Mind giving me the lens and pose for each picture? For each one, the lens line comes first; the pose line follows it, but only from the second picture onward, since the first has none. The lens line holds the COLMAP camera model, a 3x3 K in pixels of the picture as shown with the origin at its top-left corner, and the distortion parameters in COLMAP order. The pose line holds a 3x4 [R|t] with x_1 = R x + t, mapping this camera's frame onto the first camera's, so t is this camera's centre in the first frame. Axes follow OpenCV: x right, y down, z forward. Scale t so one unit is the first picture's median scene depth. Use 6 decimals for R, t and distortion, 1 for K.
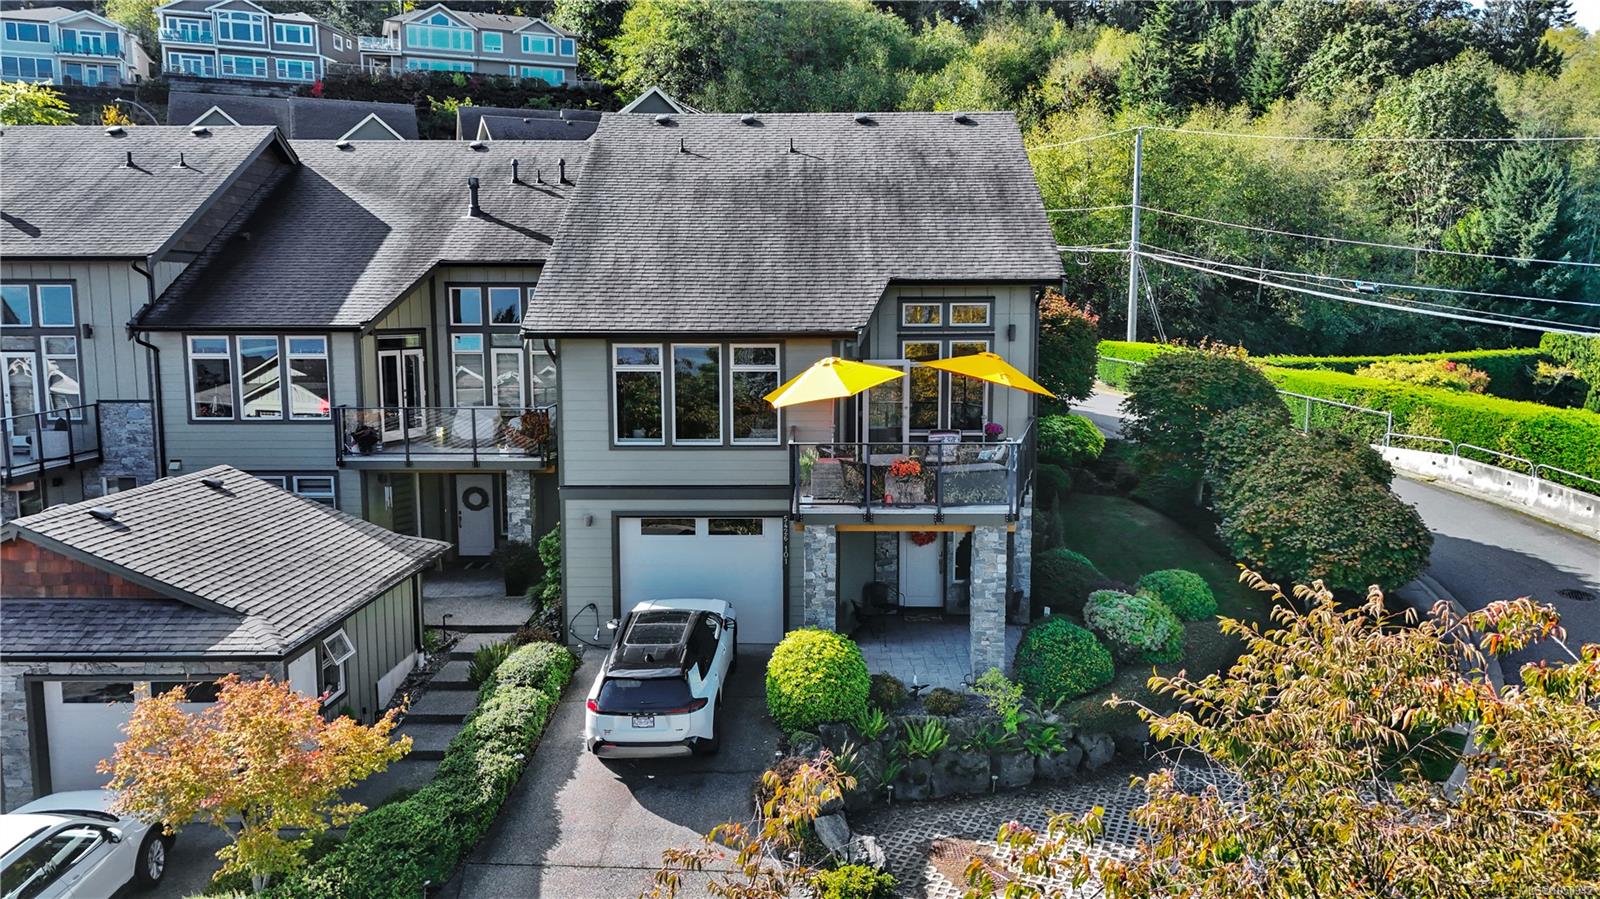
lens RADIAL K [[1179.1, 0, 801.9], [0, 1179.1, 443.5], [0, 0, 1]] dist [0.069656, -0.062719]
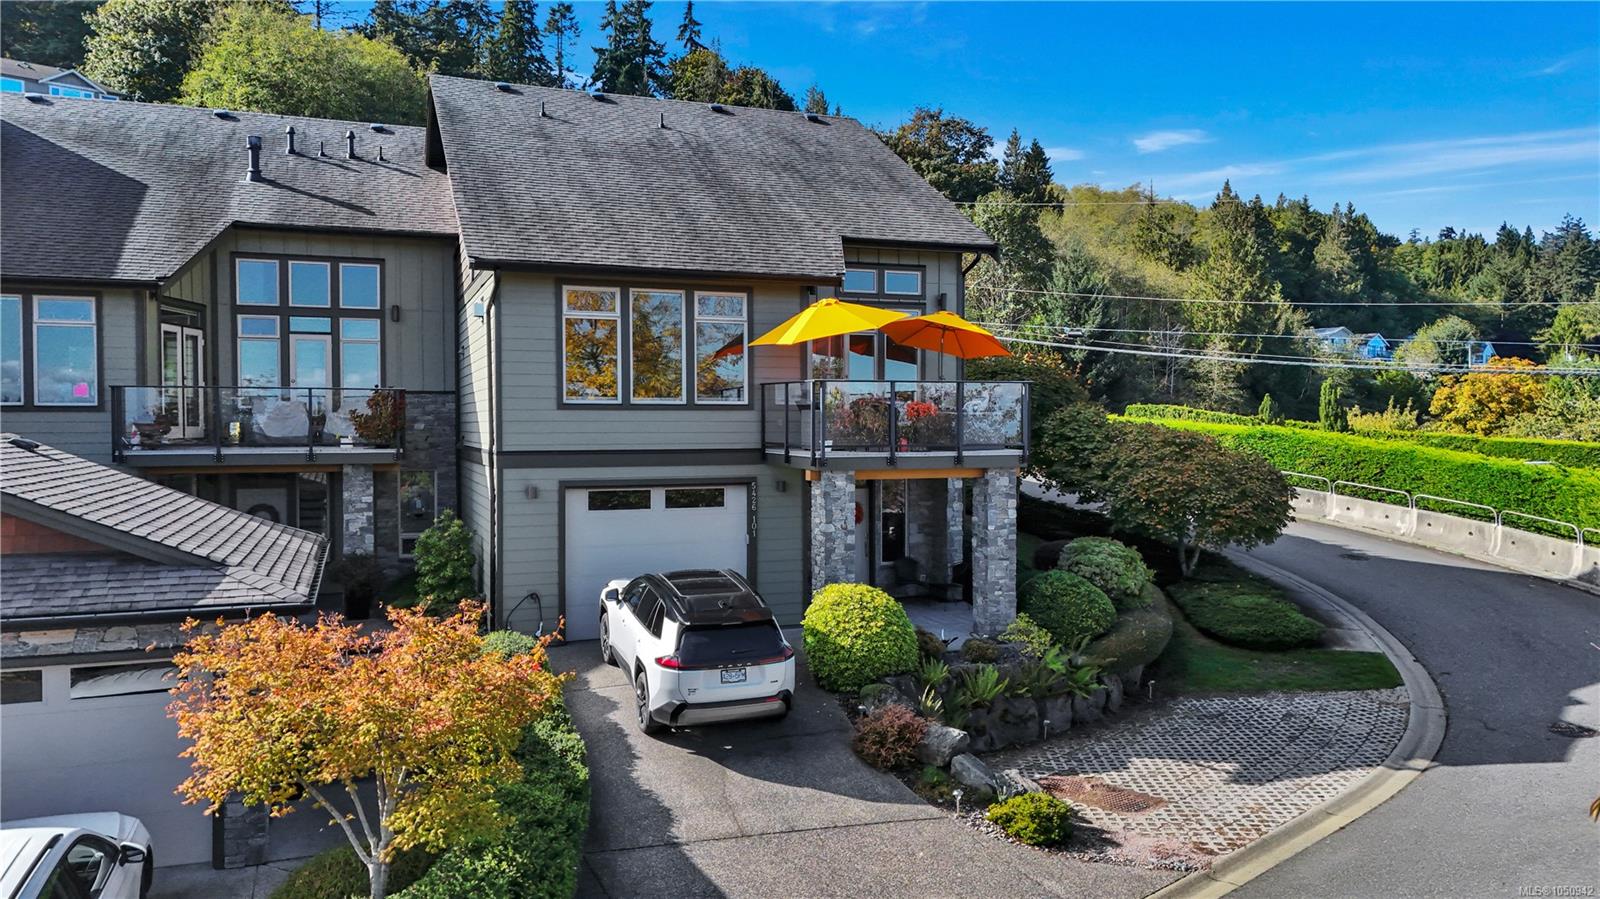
lens RADIAL K [[1179.1, 0, 801.9], [0, 1179.1, 443.5], [0, 0, 1]] dist [0.069656, -0.062719]
pose [[0.929628, -0.005735, 0.368454, -0.255218], [0.043303, 0.994652, -0.093772, 0.096277], [-0.365946, 0.103128, 0.924904, 0.115243]]
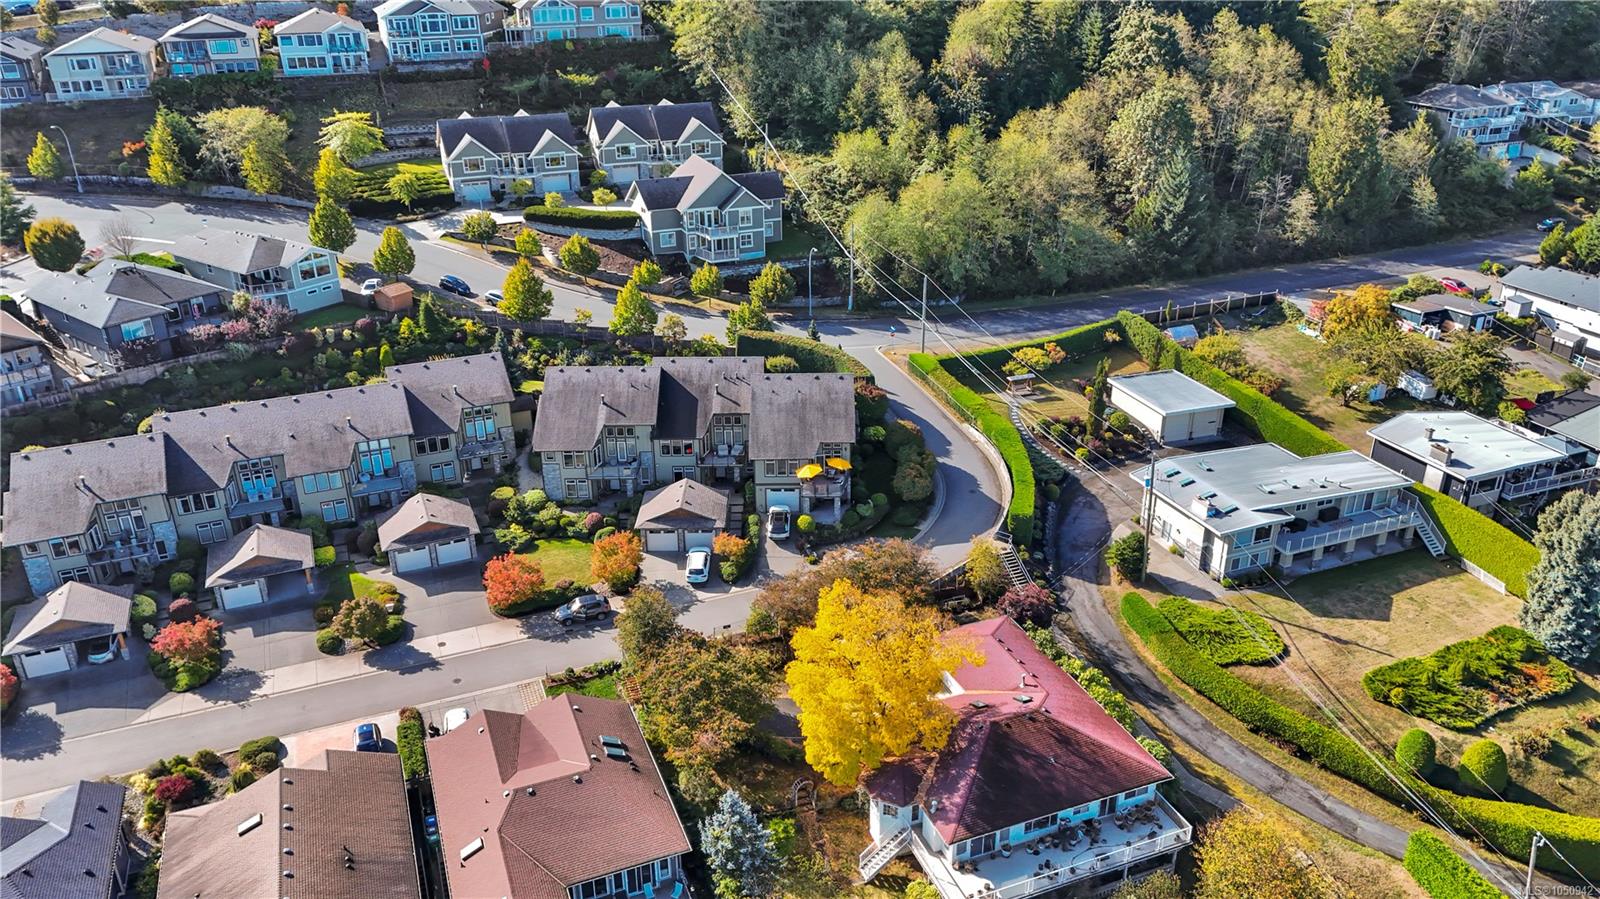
lens RADIAL K [[1179.1, 0, 801.9], [0, 1179.1, 443.5], [0, 0, 1]] dist [0.069656, -0.062719]
pose [[0.999849, -0.014252, 0.009970, -0.042152], [0.010539, 0.952438, 0.304550, -1.341674], [-0.013836, -0.304399, 0.952444, -3.026927]]
